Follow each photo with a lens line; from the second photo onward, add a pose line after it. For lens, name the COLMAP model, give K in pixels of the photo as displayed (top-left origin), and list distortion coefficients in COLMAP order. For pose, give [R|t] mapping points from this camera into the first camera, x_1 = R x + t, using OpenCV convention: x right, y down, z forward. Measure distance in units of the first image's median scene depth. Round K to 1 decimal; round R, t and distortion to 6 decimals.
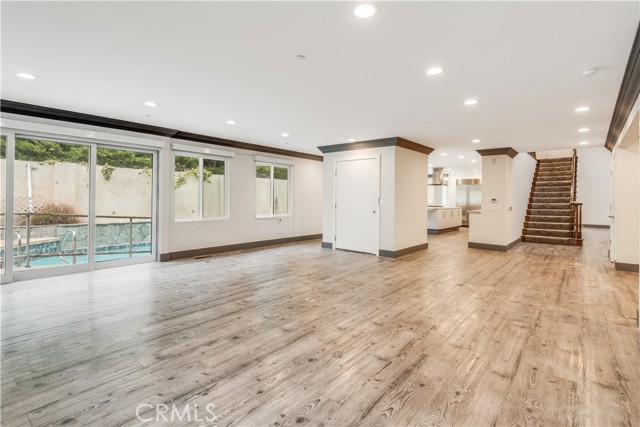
lens RADIAL K [[319.1, 0, 309.7], [0, 319.1, 203.1], [0, 0, 1]] dist [0.002137, 0.000003]
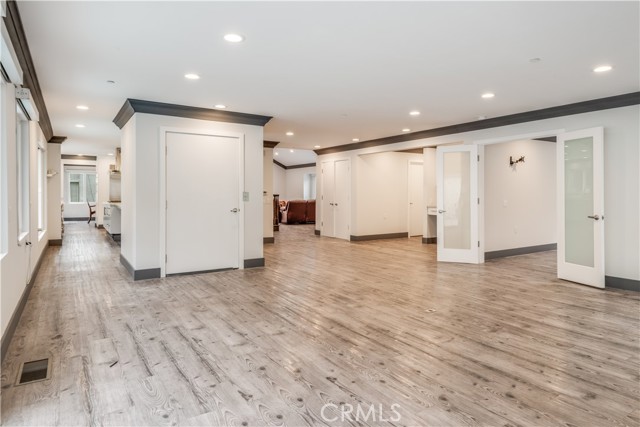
lens RADIAL K [[396.4, 0, 336.9], [0, 396.4, 194.4], [0, 0, 1]] dist [0.002227, 0.001361]
pose [[0.251695, -0.012805, 0.967722, -0.732558], [0.014249, 0.999853, 0.009525, -0.018030], [-0.967702, 0.011392, 0.251841, 0.647629]]
